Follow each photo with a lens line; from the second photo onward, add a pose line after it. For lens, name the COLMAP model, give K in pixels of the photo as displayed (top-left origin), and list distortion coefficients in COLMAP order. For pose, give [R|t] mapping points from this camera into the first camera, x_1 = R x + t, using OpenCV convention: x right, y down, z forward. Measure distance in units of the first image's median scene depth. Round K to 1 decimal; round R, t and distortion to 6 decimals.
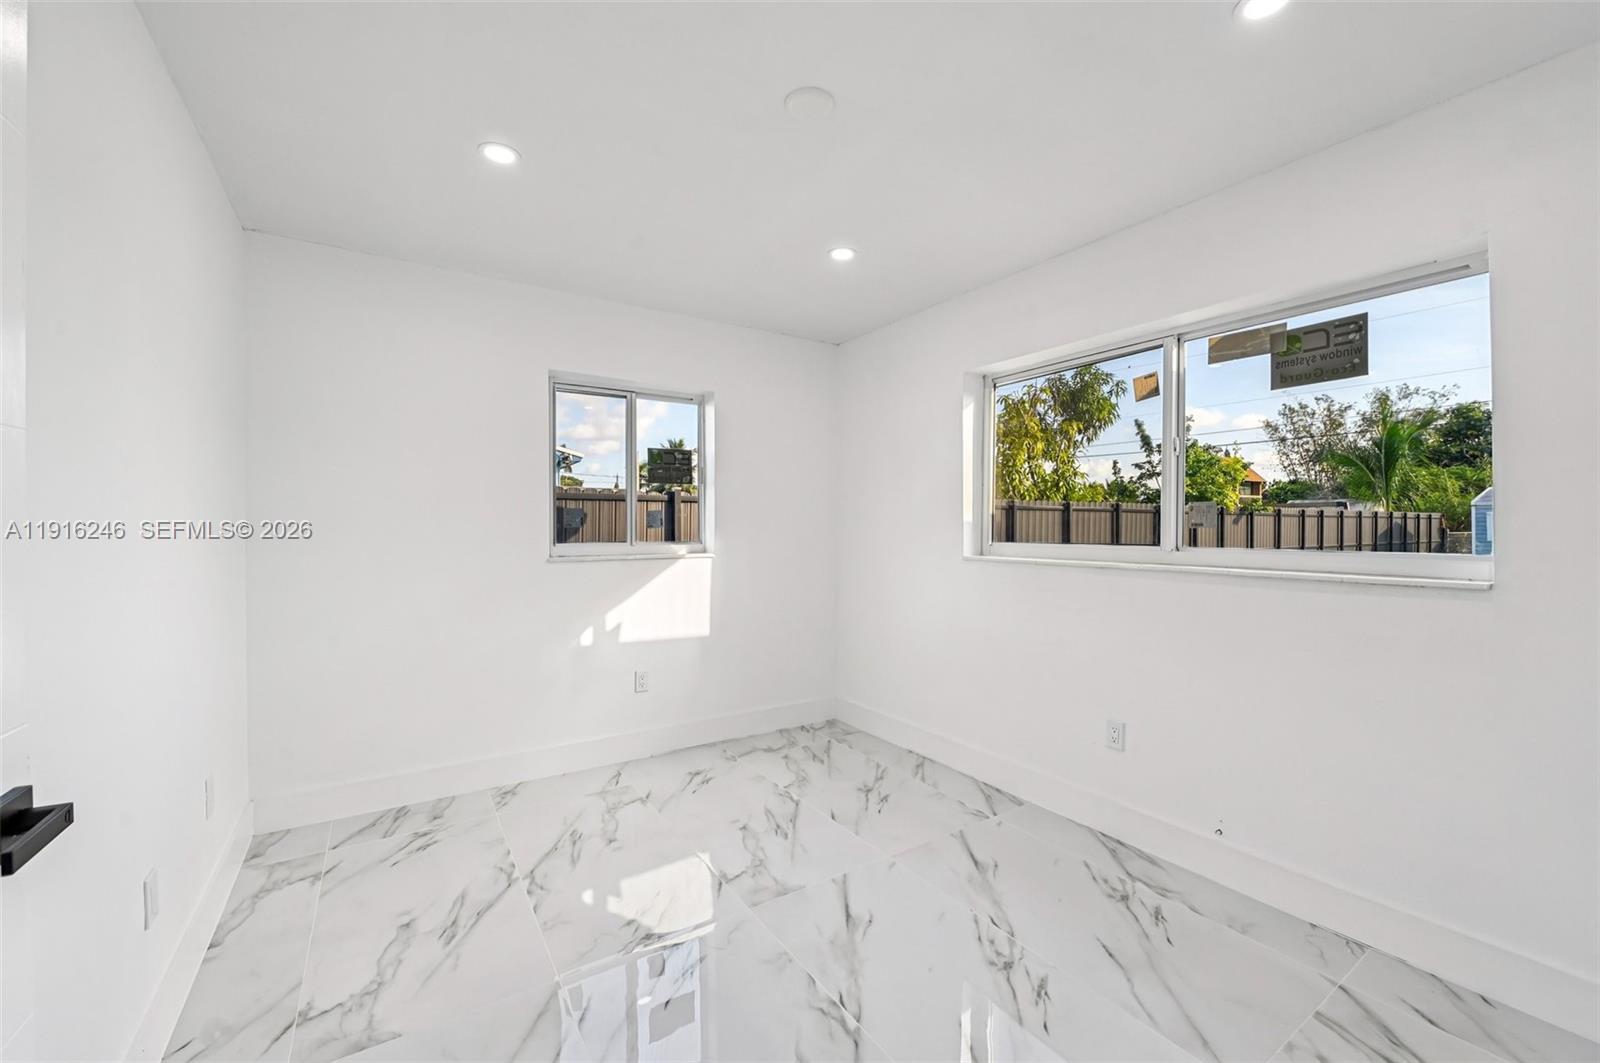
lens RADIAL K [[636.9, 0, 800.2], [0, 636.9, 529.6], [0, 0, 1]] dist [-0.006911, -0.000666]
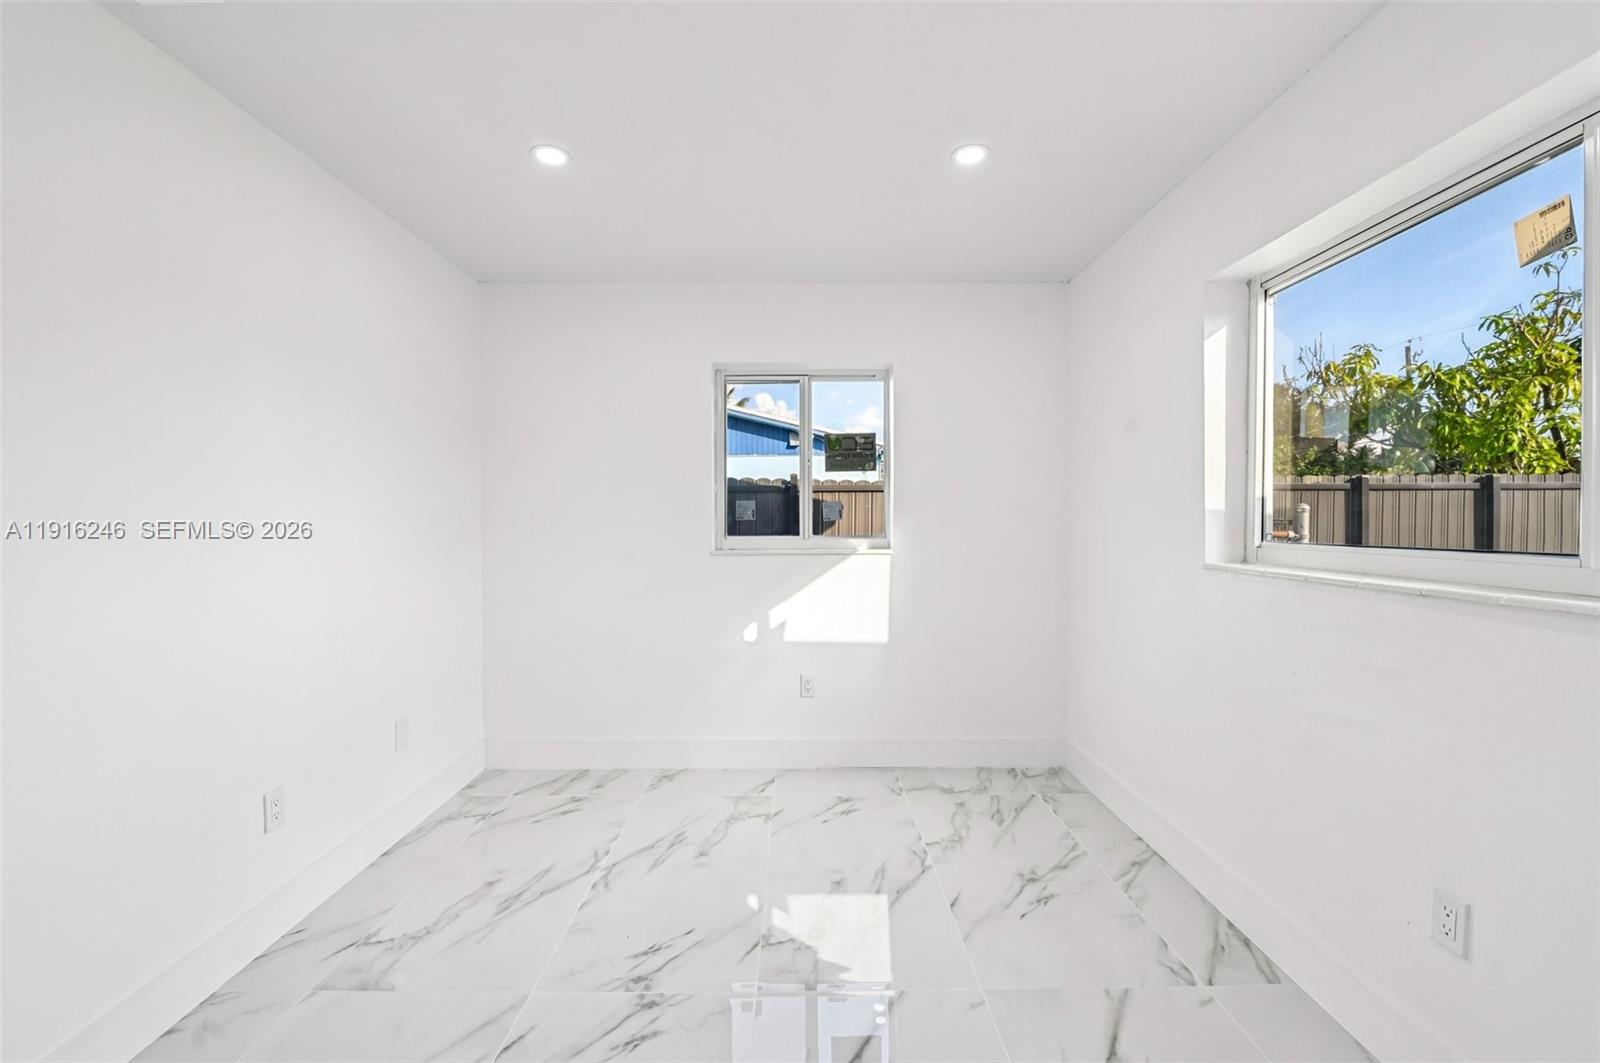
lens RADIAL K [[640.2, 0, 798.9], [0, 640.2, 519.2], [0, 0, 1]] dist [-0.006768, -0.000783]
pose [[0.838507, -0.002347, -0.544886, 0.257948], [0.000866, 0.999995, -0.002974, -0.001662], [0.544891, 0.002021, 0.838505, 0.218186]]
